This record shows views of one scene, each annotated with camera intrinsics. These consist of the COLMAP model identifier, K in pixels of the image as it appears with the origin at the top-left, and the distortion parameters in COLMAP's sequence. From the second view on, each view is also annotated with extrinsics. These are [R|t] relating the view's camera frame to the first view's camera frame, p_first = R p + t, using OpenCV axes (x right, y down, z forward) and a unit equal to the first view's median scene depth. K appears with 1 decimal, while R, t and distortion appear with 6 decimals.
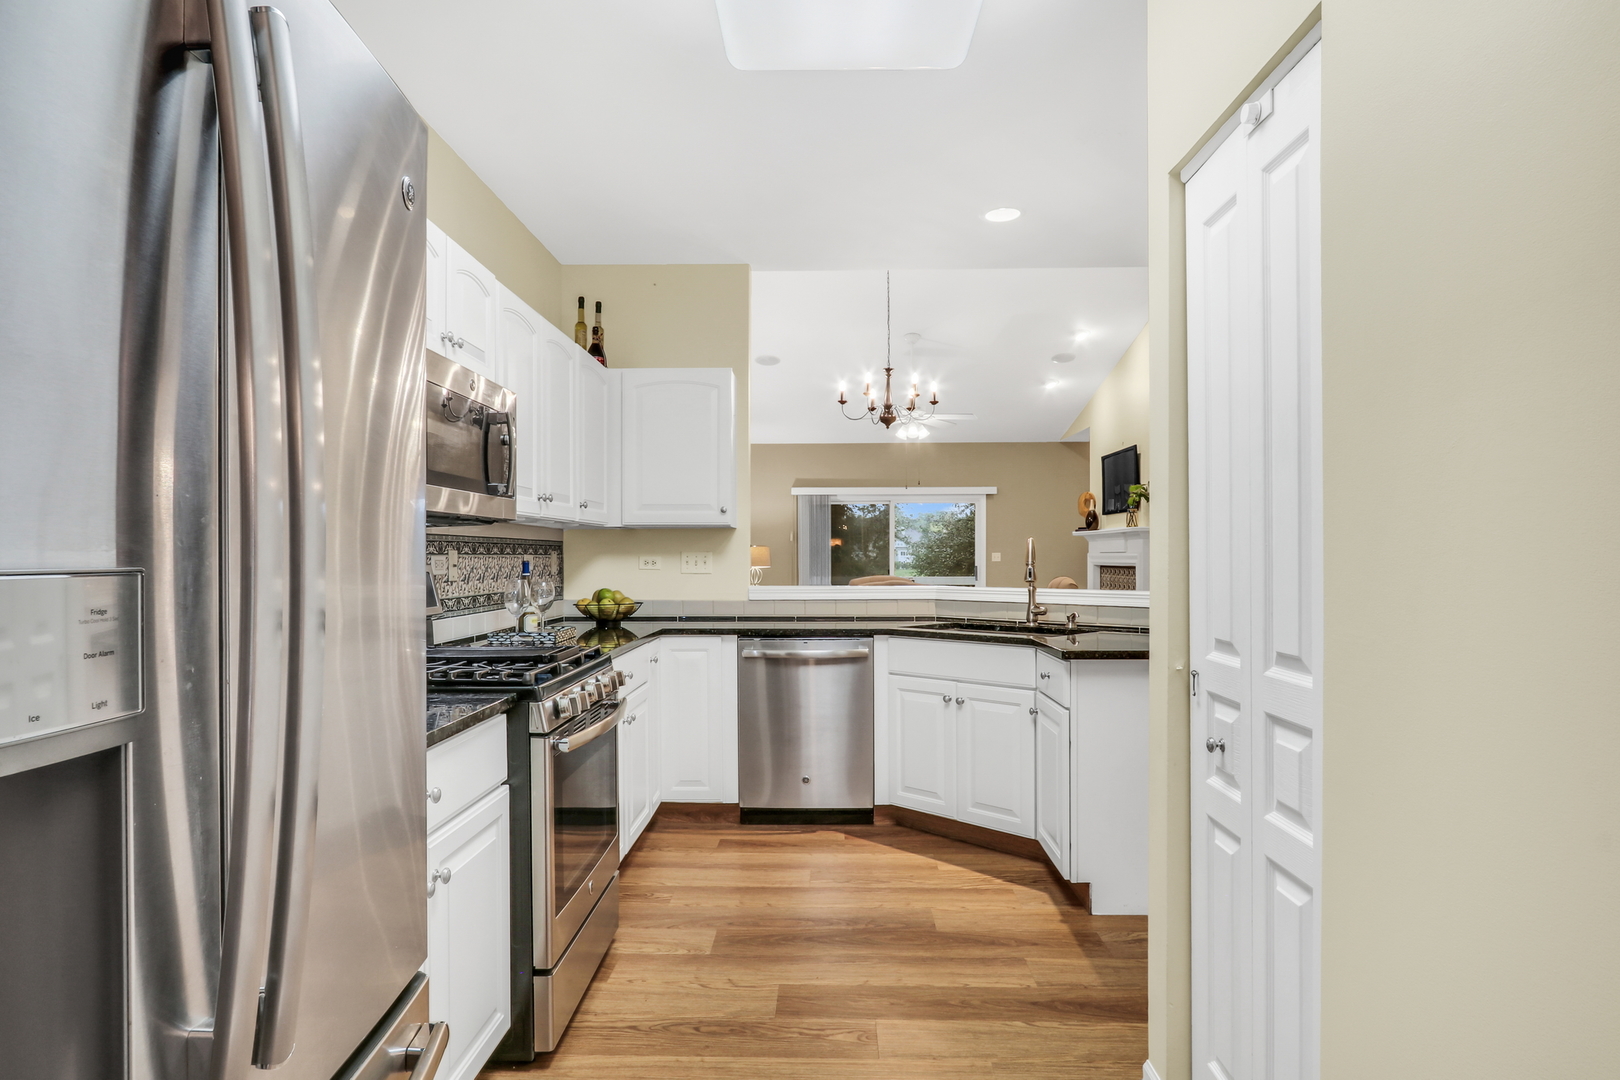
lens RADIAL K [[919.3, 0, 801.9], [0, 919.3, 557.3], [0, 0, 1]] dist [-0.018085, 0.001223]
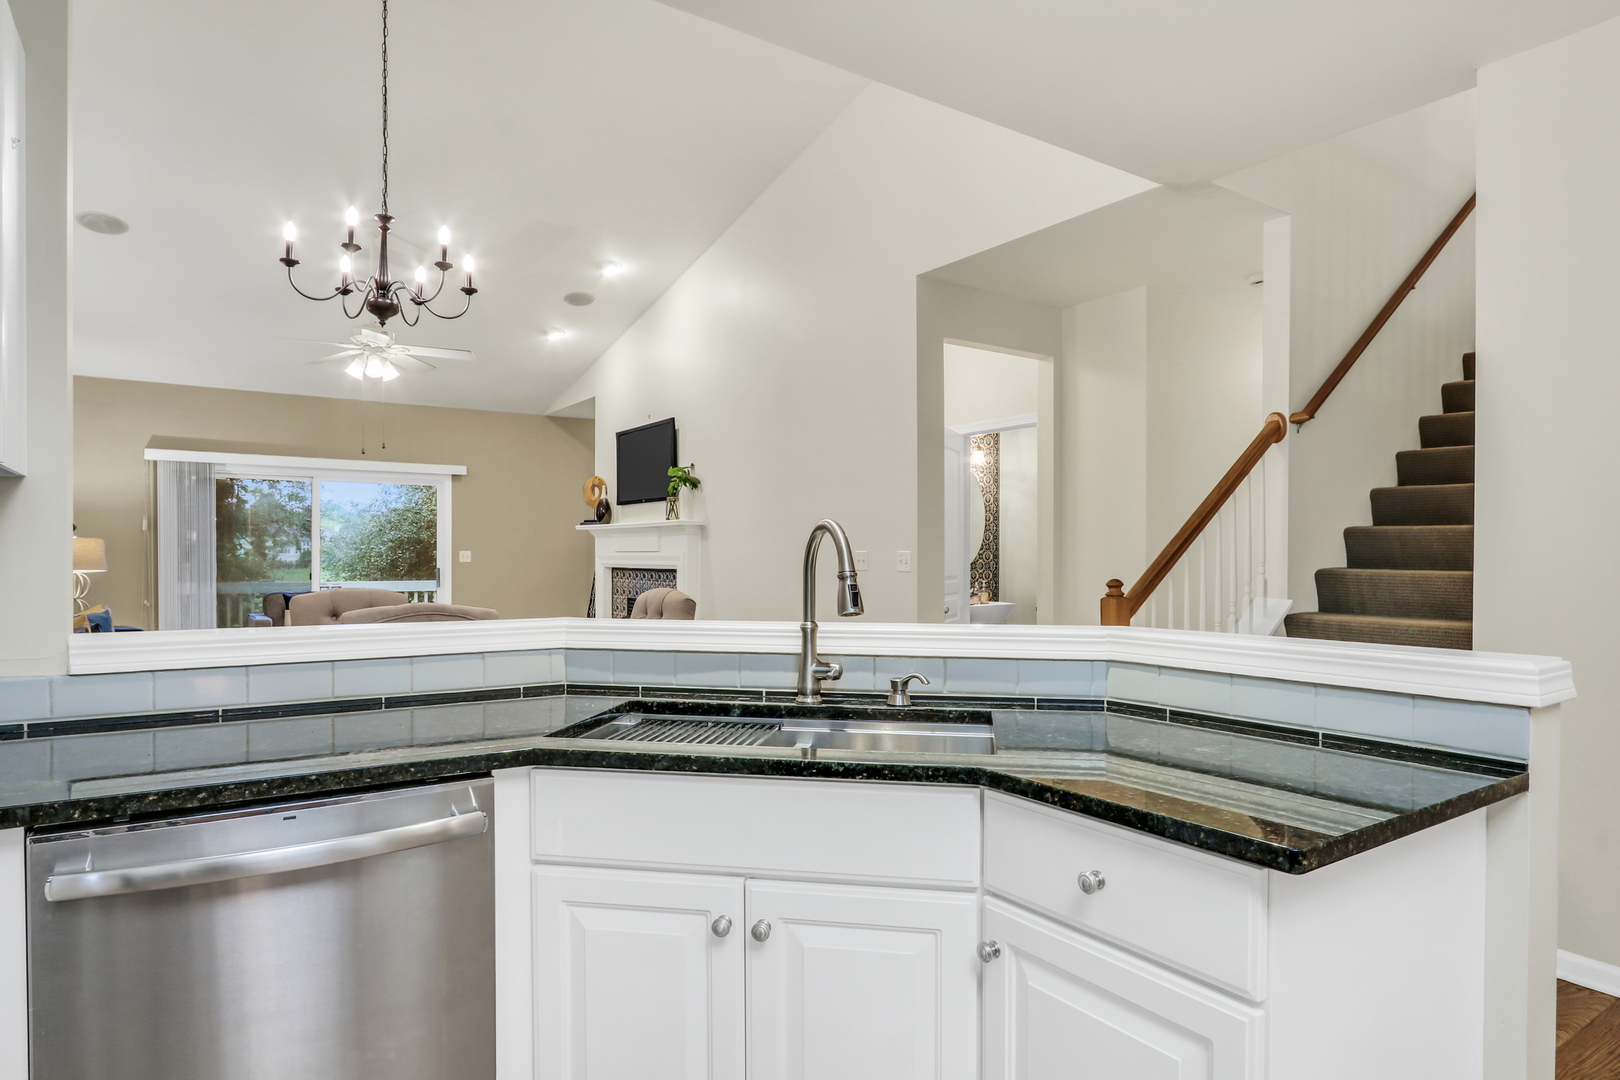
lens RADIAL K [[919.3, 0, 801.9], [0, 919.3, 557.3], [0, 0, 1]] dist [-0.018085, 0.001223]
pose [[0.810481, 0.003565, 0.585754, -0.016499], [-0.004153, 0.999991, -0.000340, -0.000566], [-0.585750, -0.002157, 0.810489, 0.279911]]
